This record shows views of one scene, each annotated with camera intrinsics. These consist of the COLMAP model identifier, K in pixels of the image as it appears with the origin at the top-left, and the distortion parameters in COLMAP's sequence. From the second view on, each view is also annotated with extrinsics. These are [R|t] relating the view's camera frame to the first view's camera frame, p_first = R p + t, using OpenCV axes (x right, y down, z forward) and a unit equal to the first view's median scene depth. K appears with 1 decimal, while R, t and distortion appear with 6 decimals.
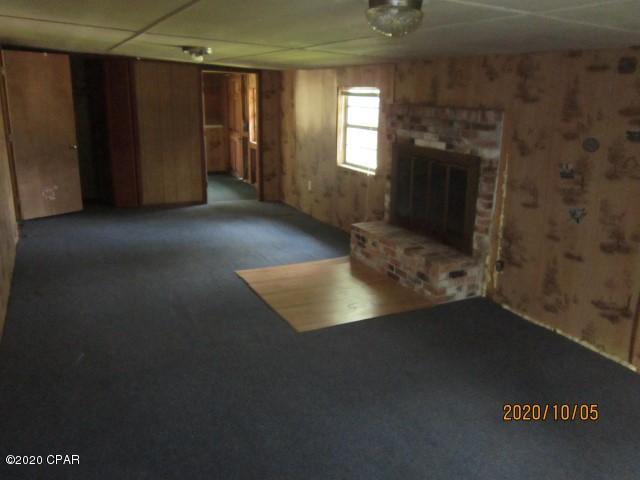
lens RADIAL K [[538.5, 0, 320.3], [0, 538.5, 237.3], [0, 0, 1]] dist [-0.025717, 0.032461]
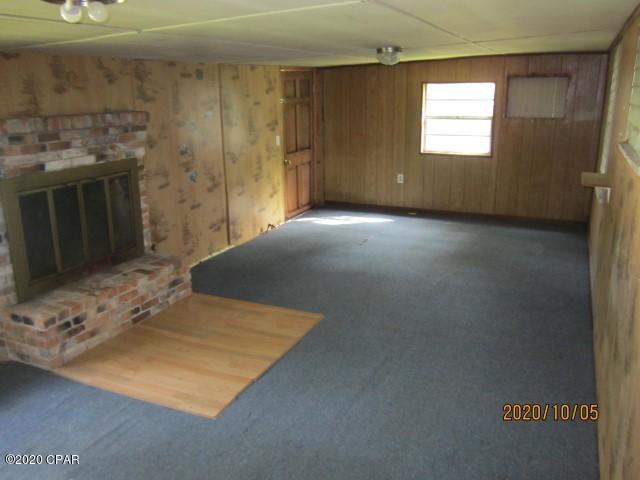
lens RADIAL K [[538.5, 0, 319.5], [0, 538.5, 240.6], [0, 0, 1]] dist [-0.025717, 0.032461]
pose [[-0.630482, -0.221036, 0.744067, -0.706984], [0.207352, 0.875799, 0.435868, -0.377058], [-0.747996, 0.429090, -0.506344, 1.297115]]
